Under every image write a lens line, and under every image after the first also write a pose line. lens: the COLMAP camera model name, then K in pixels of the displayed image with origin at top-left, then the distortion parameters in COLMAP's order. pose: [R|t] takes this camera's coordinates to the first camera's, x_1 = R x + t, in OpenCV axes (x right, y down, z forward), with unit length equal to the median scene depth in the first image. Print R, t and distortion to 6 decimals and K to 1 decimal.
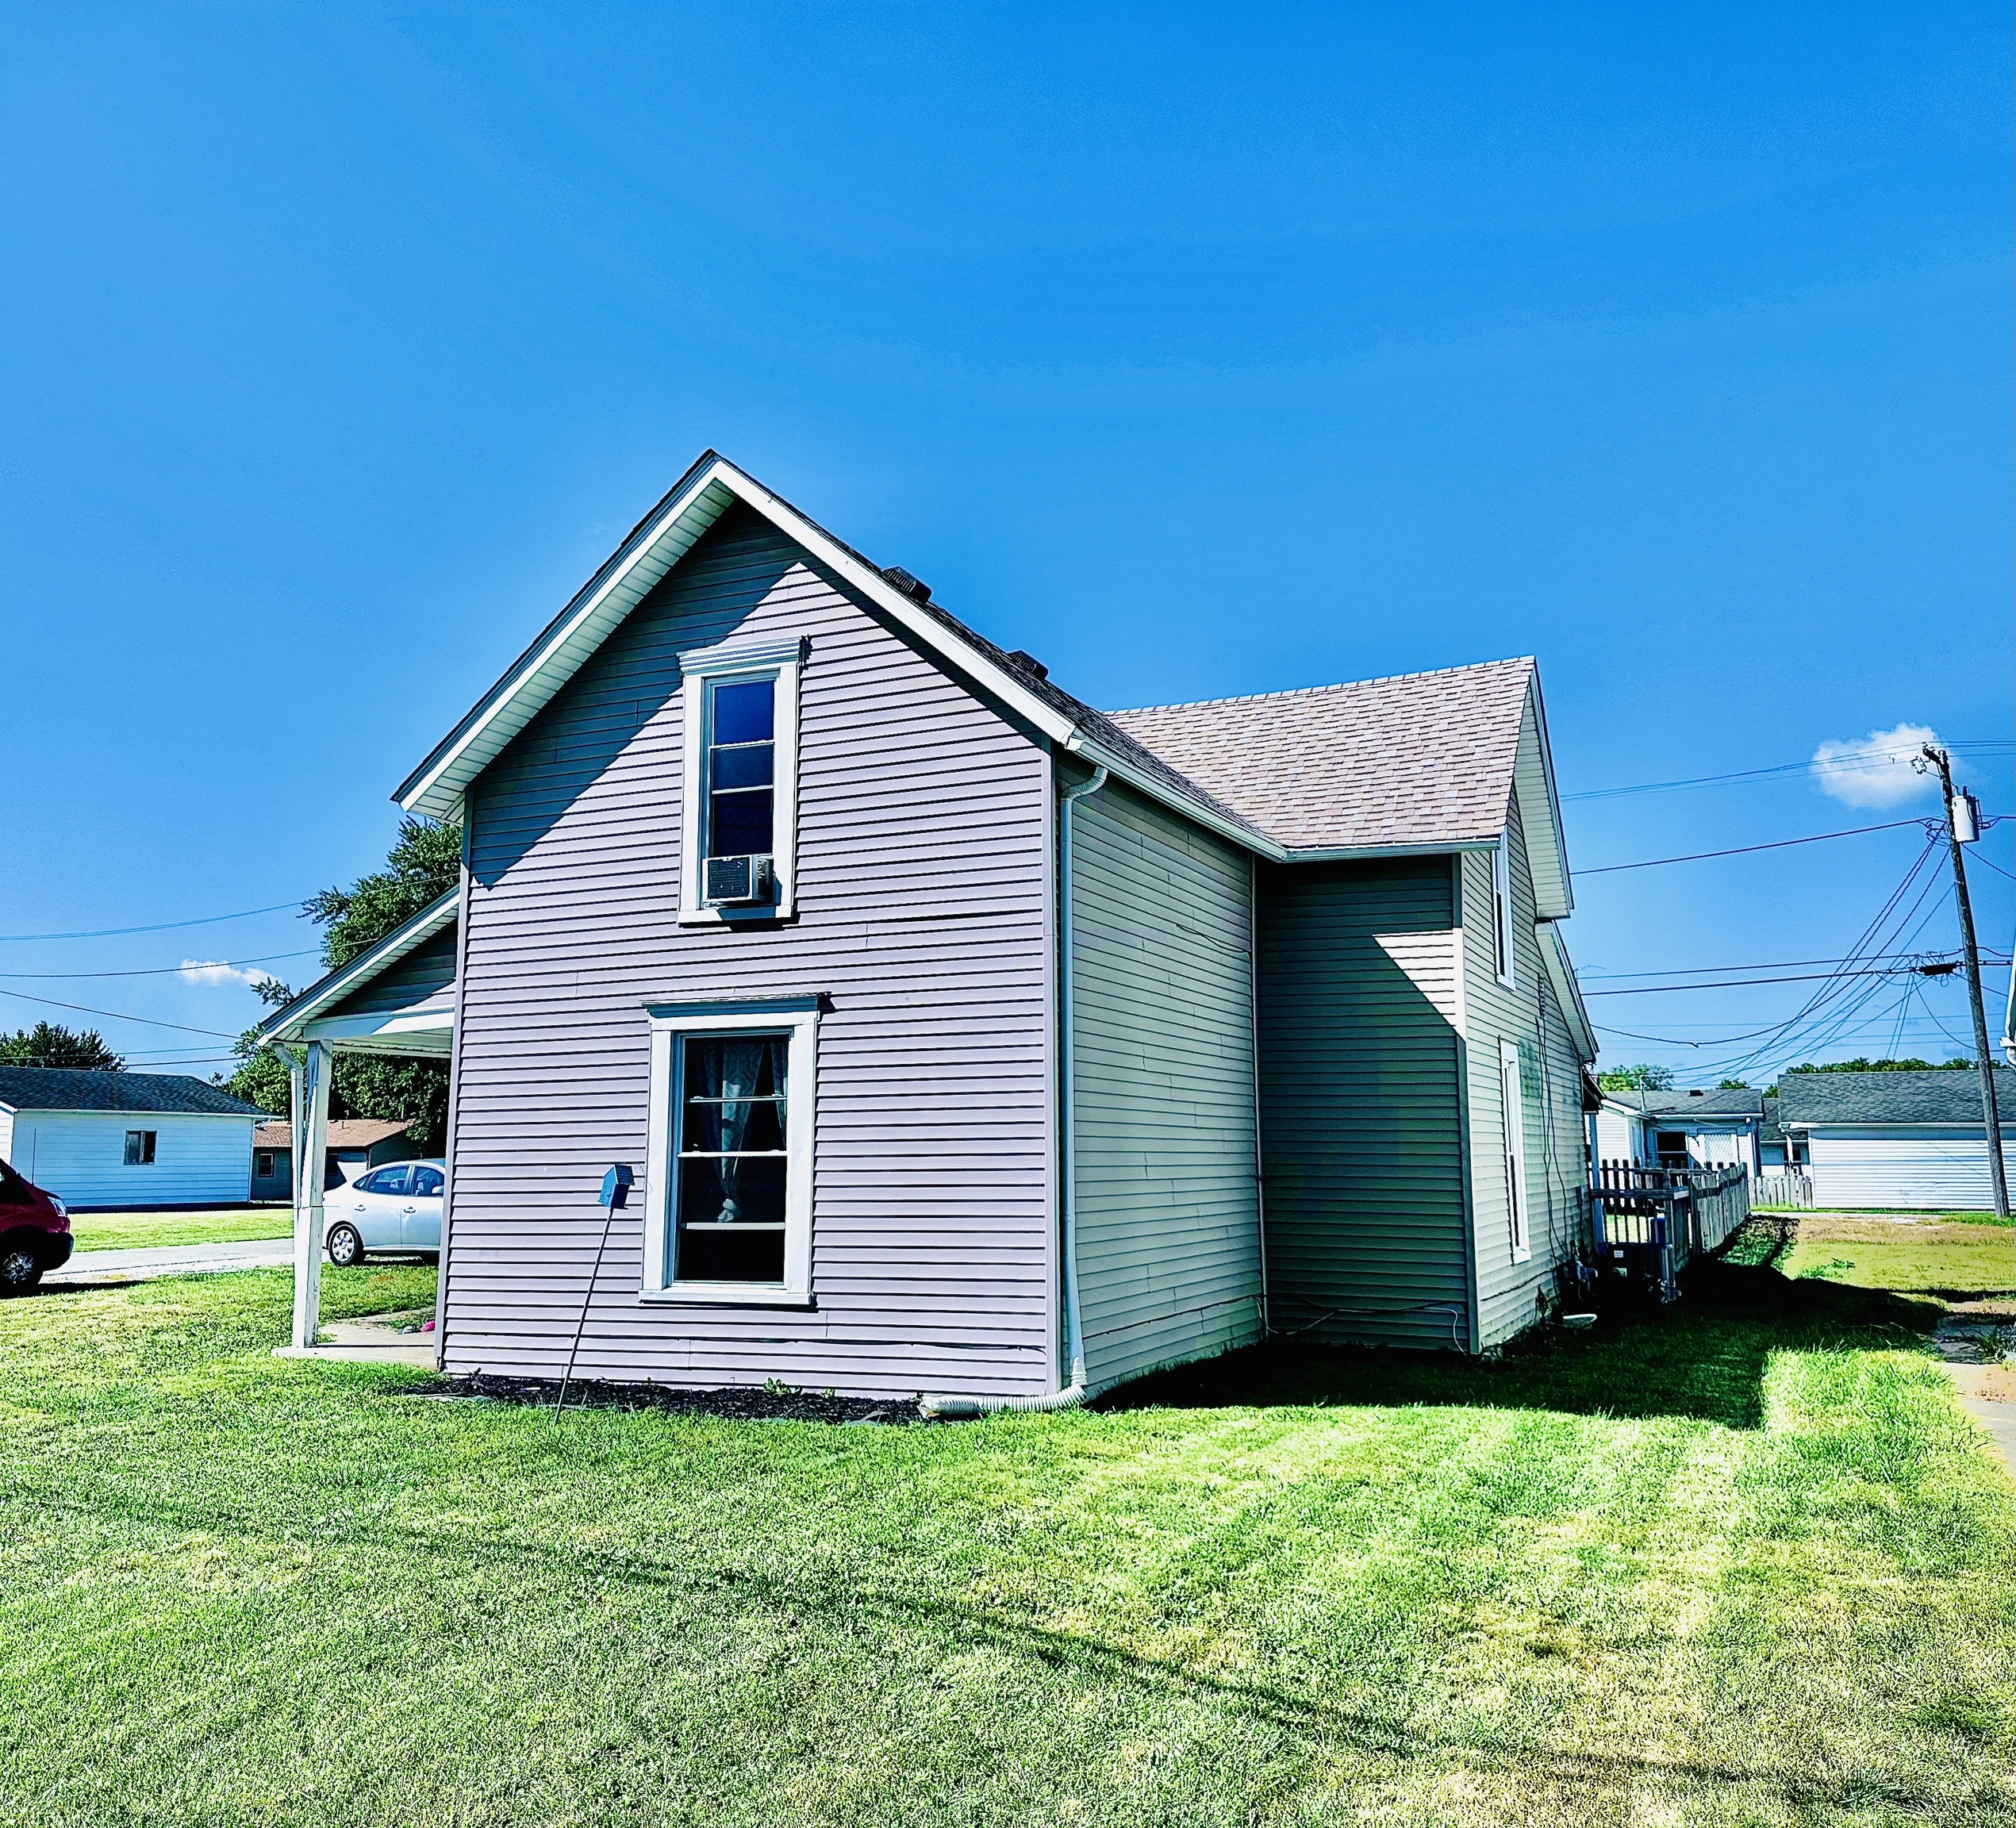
lens RADIAL K [[1742.1, 0, 1010.0], [0, 1742.1, 909.1], [0, 0, 1]] dist [-0.008612, -0.004741]
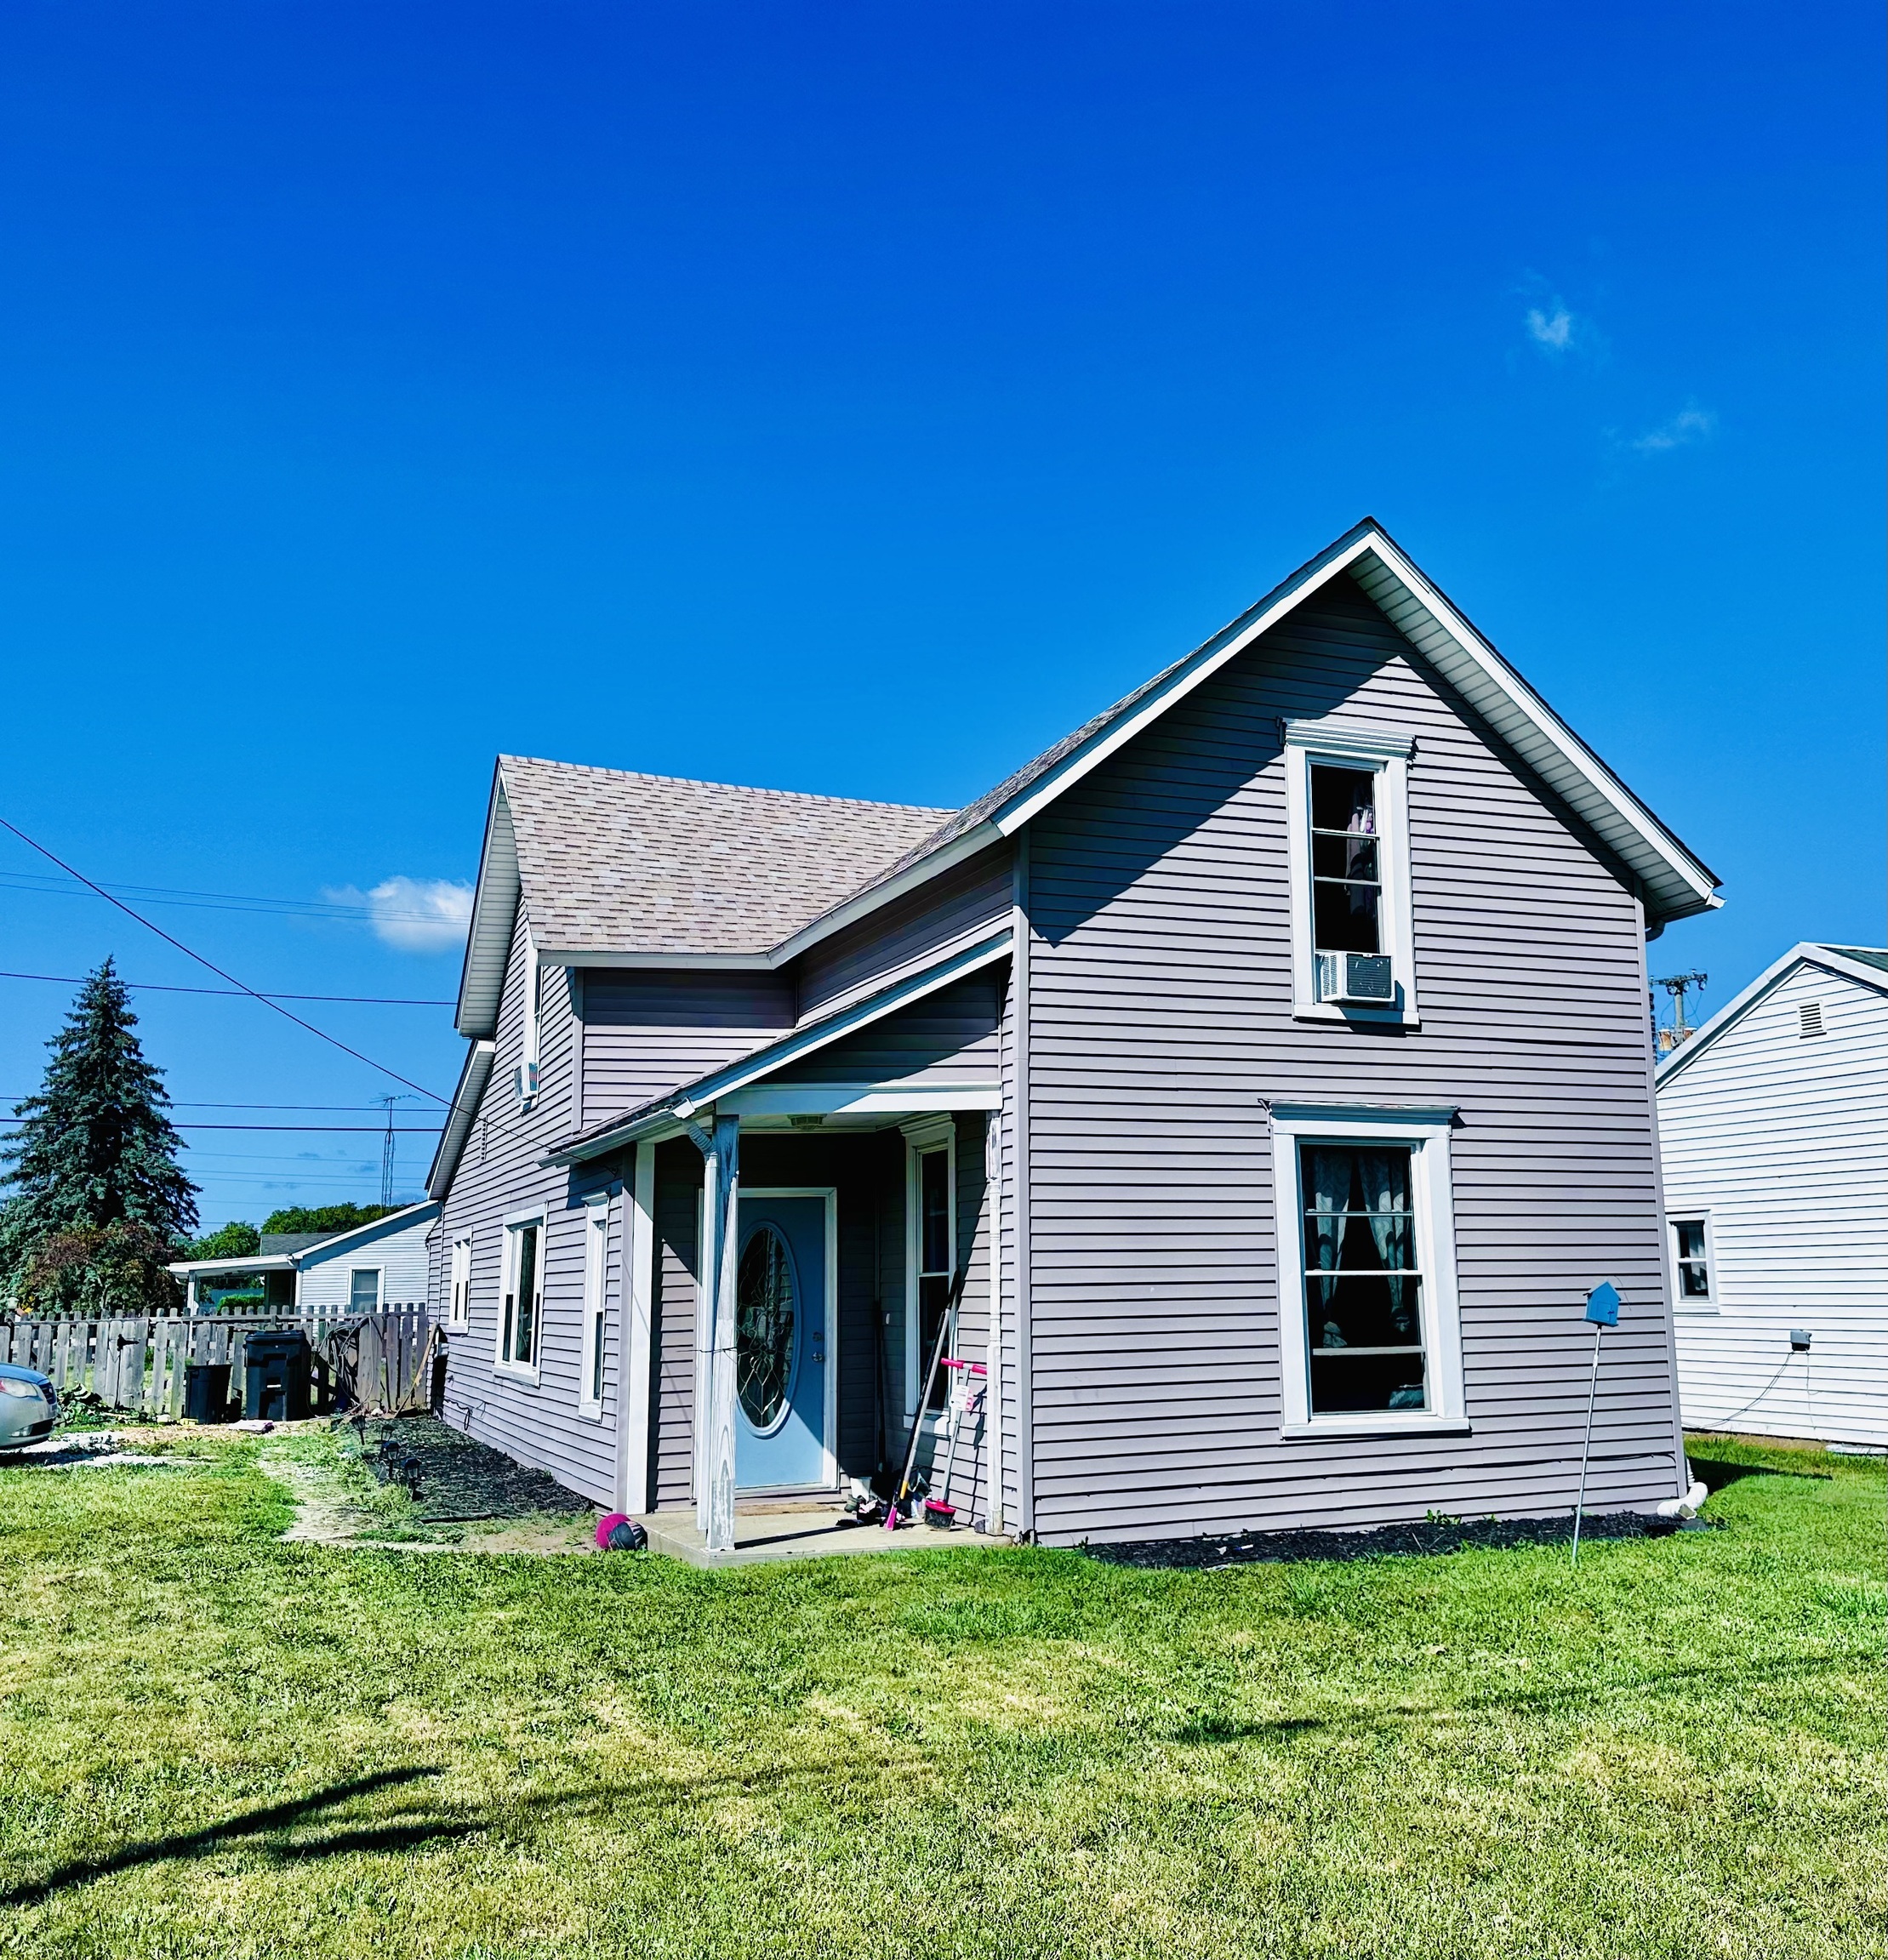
lens RADIAL K [[1892.3, 0, 944.4], [0, 1892.3, 983.5], [0, 0, 1]] dist [0.010975, 0.000000]
pose [[0.705187, 0.115065, 0.699623, -1.019255], [-0.095963, 0.993153, -0.066614, 0.074893], [-0.702498, -0.020162, 0.711400, 0.433698]]
